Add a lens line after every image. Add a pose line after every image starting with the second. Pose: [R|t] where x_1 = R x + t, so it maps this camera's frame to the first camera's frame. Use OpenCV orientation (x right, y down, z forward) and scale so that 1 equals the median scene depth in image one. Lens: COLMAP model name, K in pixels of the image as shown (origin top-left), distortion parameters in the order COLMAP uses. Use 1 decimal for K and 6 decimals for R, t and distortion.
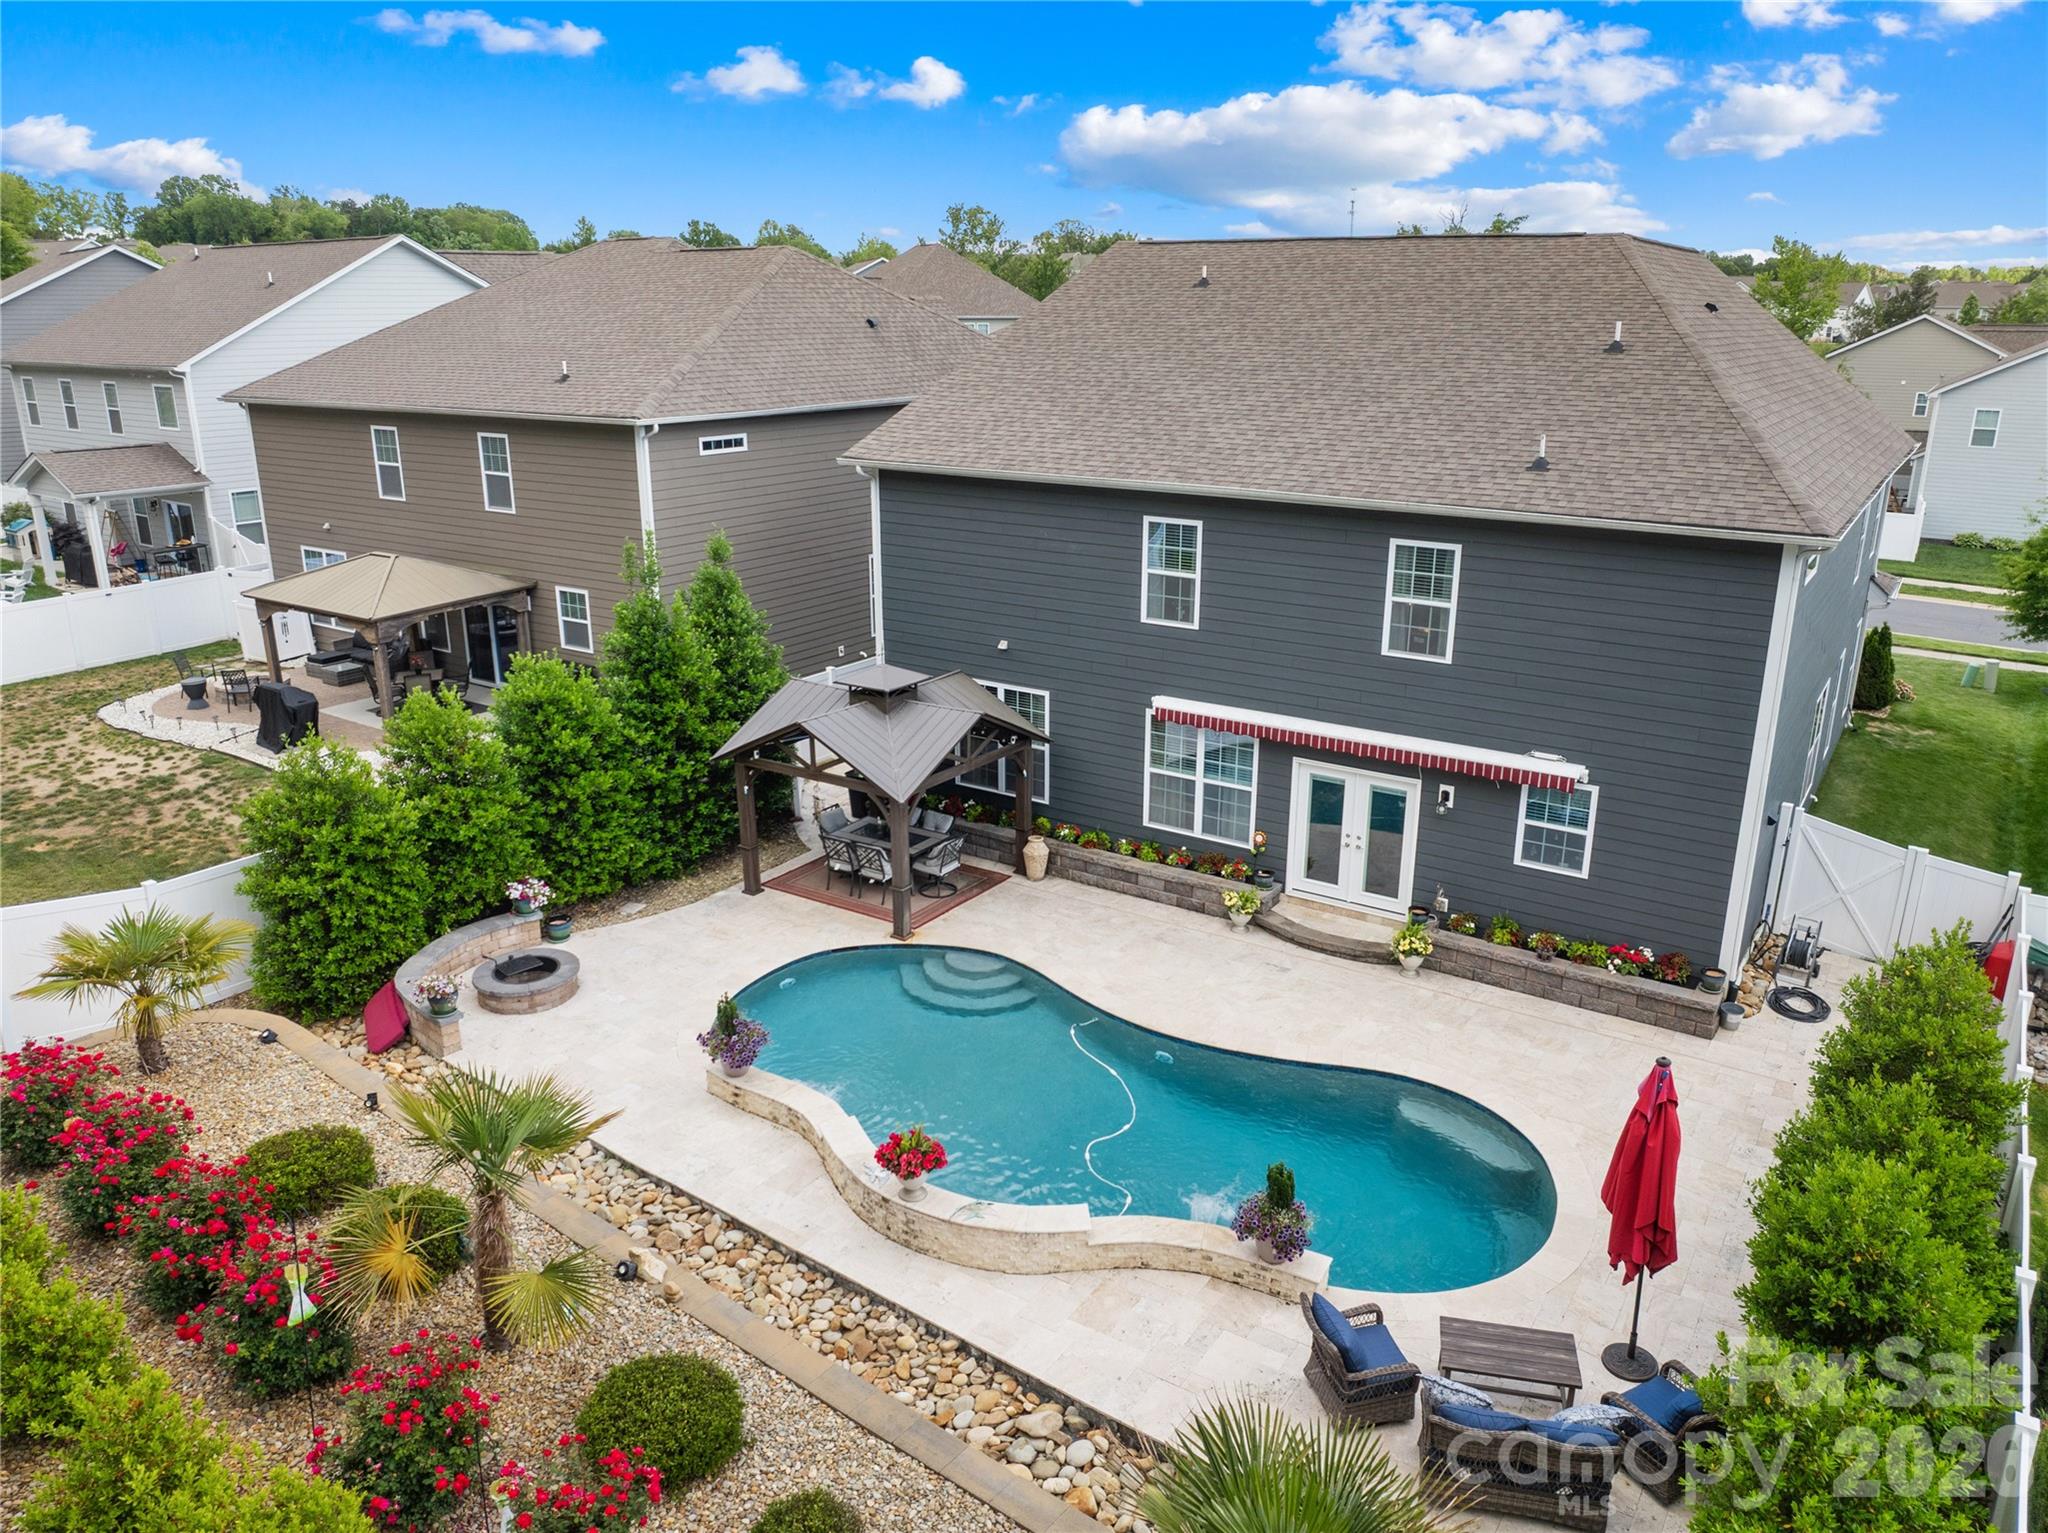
lens RADIAL K [[1416.0, 0, 1024.3], [0, 1416.0, 756.0], [0, 0, 1]] dist [-0.027382, -0.010104]
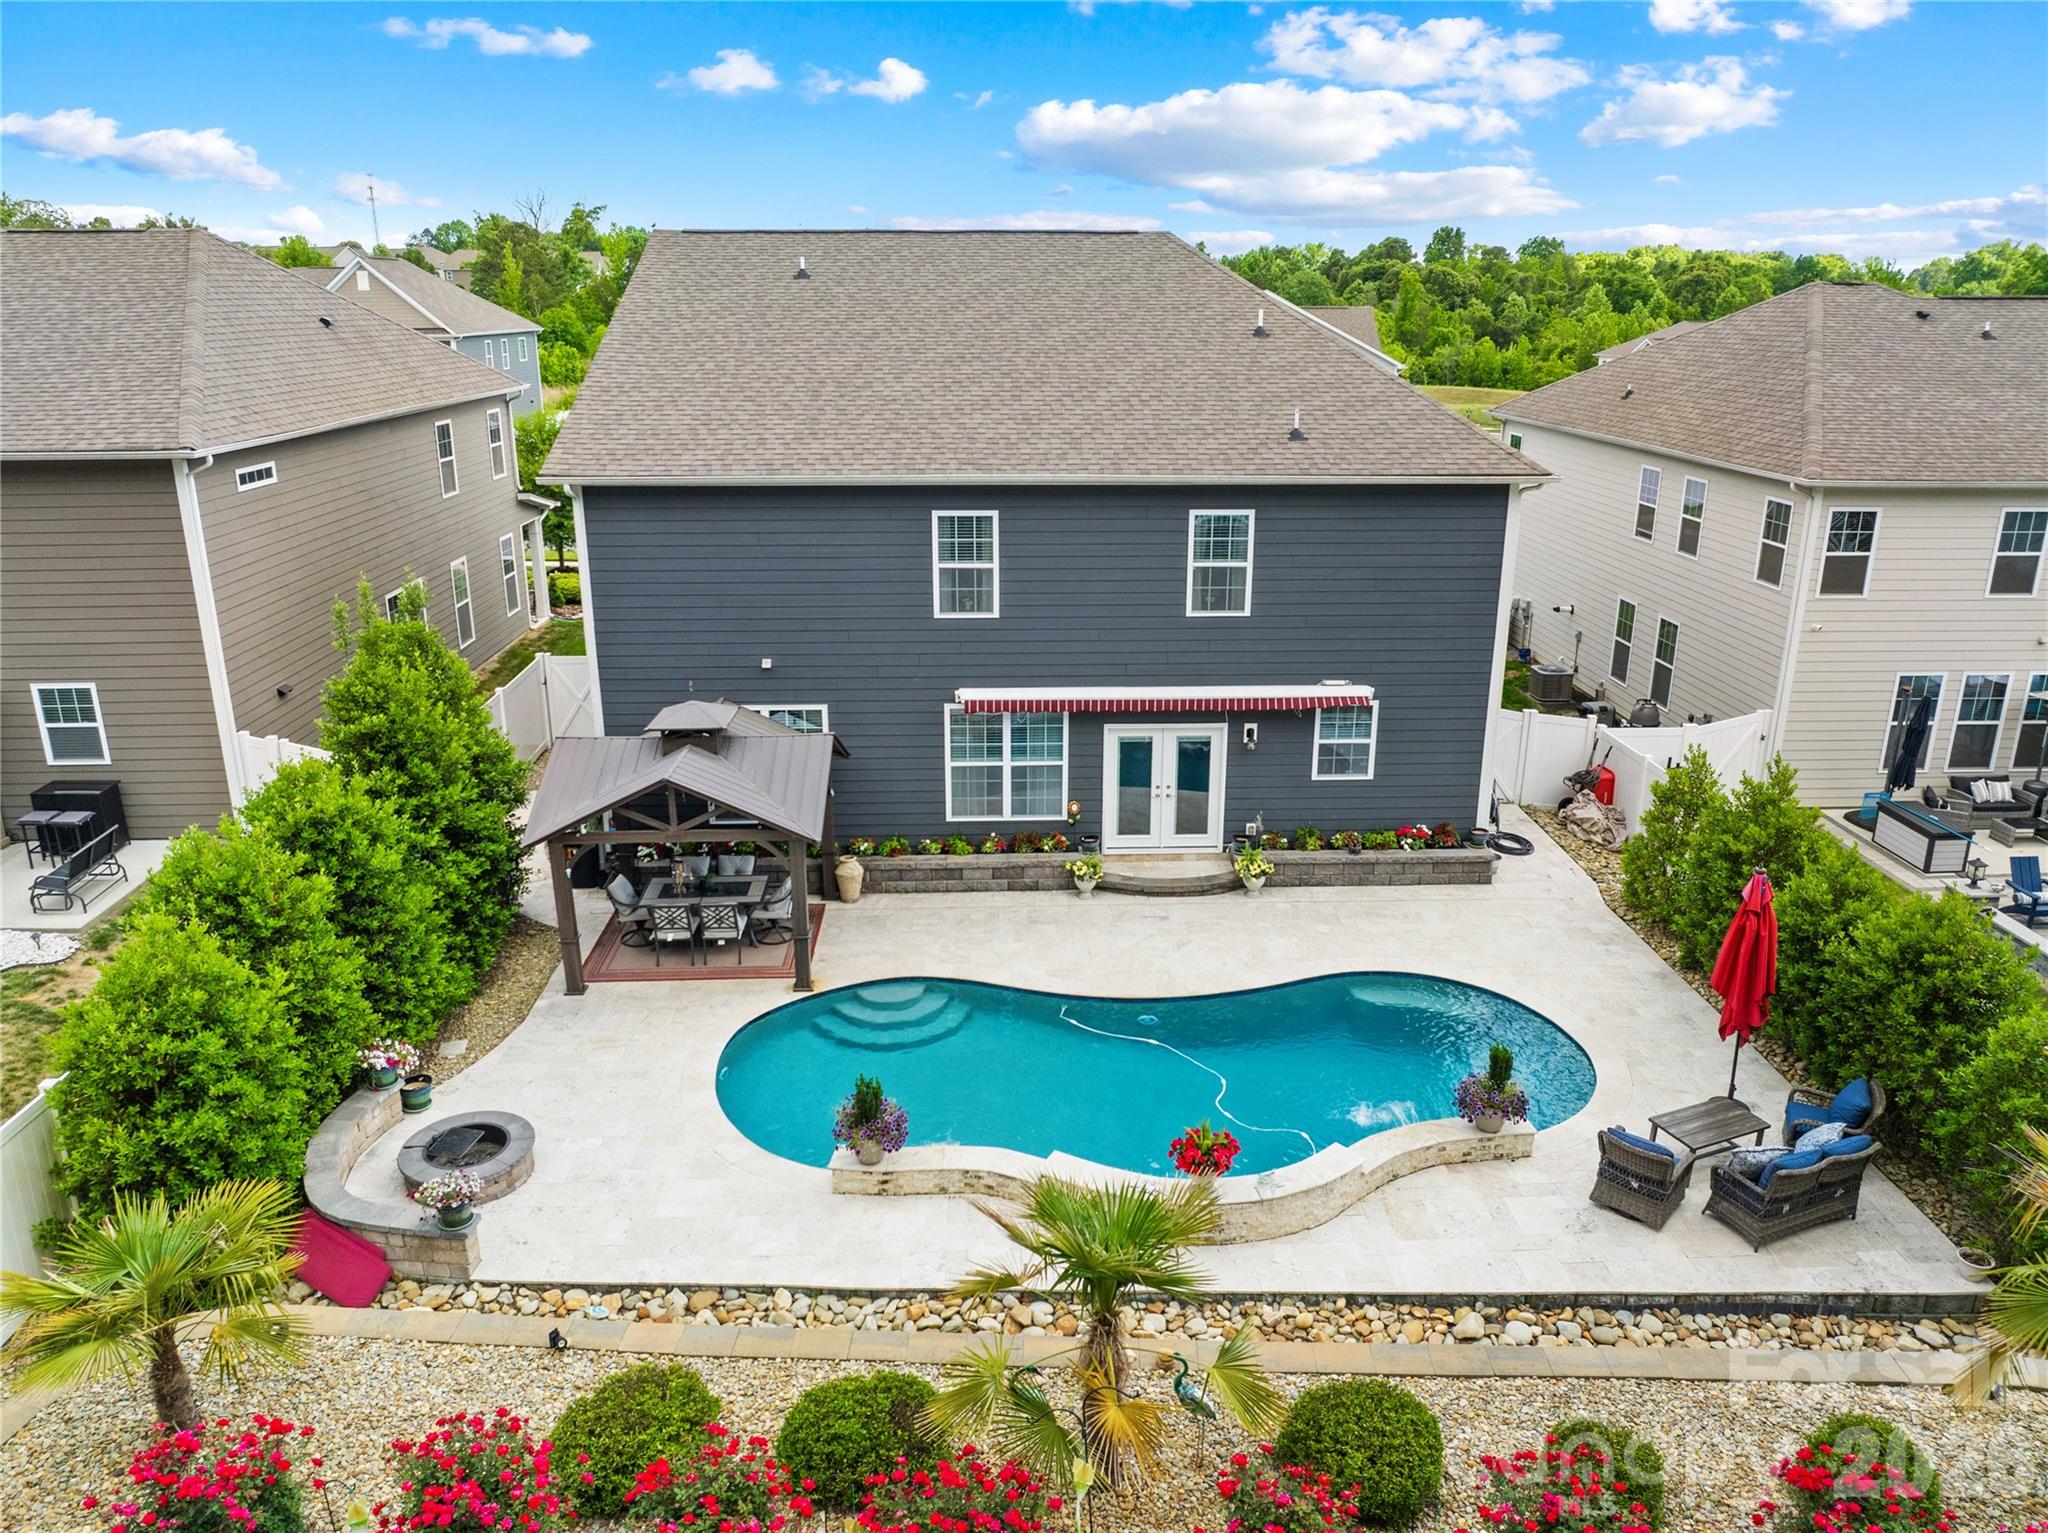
lens RADIAL K [[1416.0, 0, 1022.8], [0, 1416.0, 771.7], [0, 0, 1]] dist [-0.027382, -0.010104]
pose [[0.815184, -0.184553, 0.549013, -0.452389], [0.176155, 0.981974, 0.068536, -0.048363], [-0.551764, 0.040842, 0.832999, 0.151301]]
